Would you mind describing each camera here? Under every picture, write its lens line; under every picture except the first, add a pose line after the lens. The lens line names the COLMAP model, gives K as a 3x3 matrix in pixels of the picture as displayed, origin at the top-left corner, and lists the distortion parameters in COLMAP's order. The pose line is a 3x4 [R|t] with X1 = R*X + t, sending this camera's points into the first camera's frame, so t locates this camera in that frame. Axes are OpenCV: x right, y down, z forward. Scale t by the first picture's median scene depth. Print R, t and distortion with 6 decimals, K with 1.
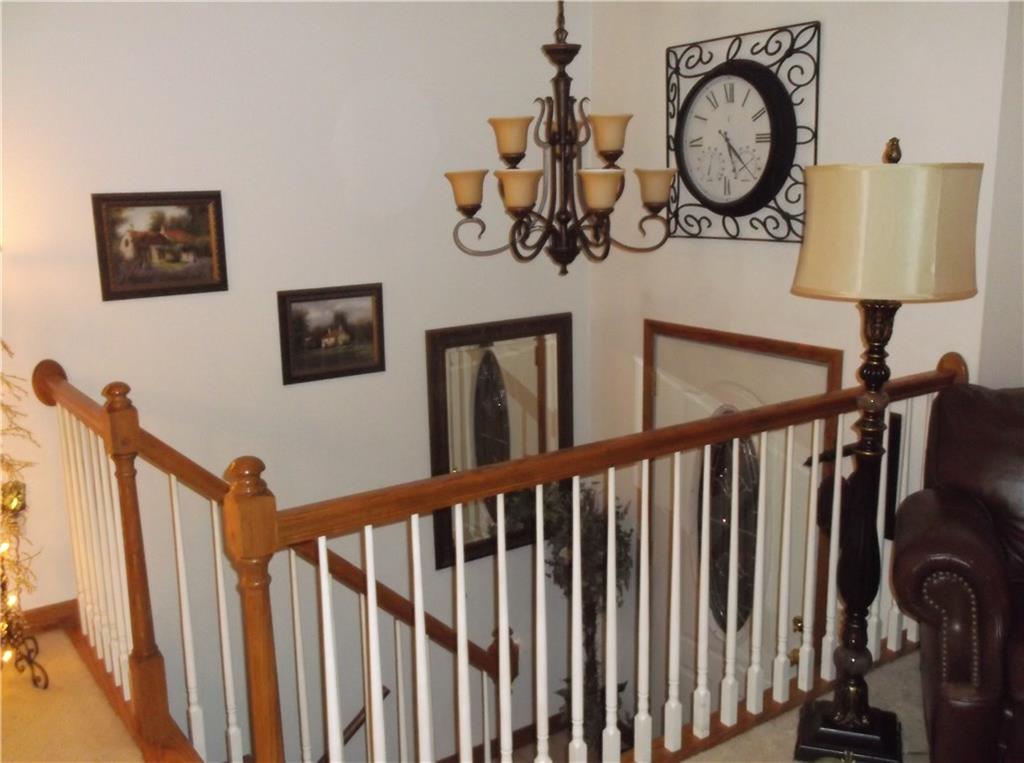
lens RADIAL K [[1006.2, 0, 516.5], [0, 1006.2, 383.9], [0, 0, 1]] dist [0.018083, -0.030875]
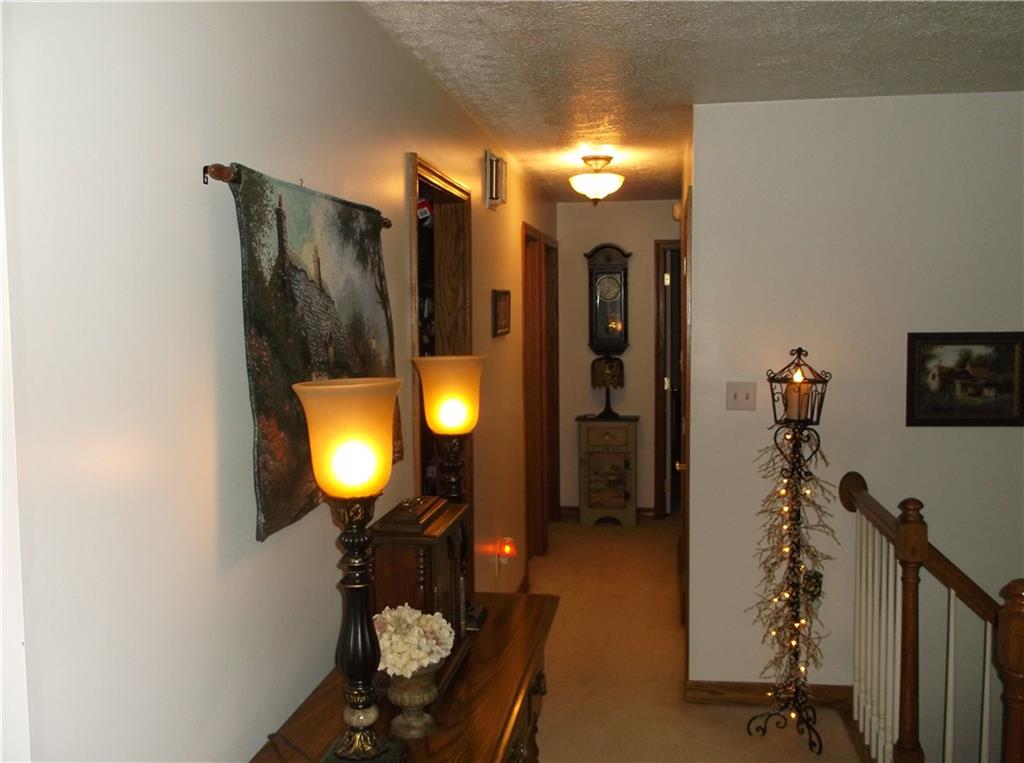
lens RADIAL K [[1006.2, 0, 516.5], [0, 1006.2, 383.9], [0, 0, 1]] dist [0.018083, -0.030875]
pose [[0.728058, 0.060873, -0.682808, 0.043500], [-0.141275, 0.987992, -0.062557, 0.003947], [0.670801, 0.142008, 0.727915, -0.131124]]
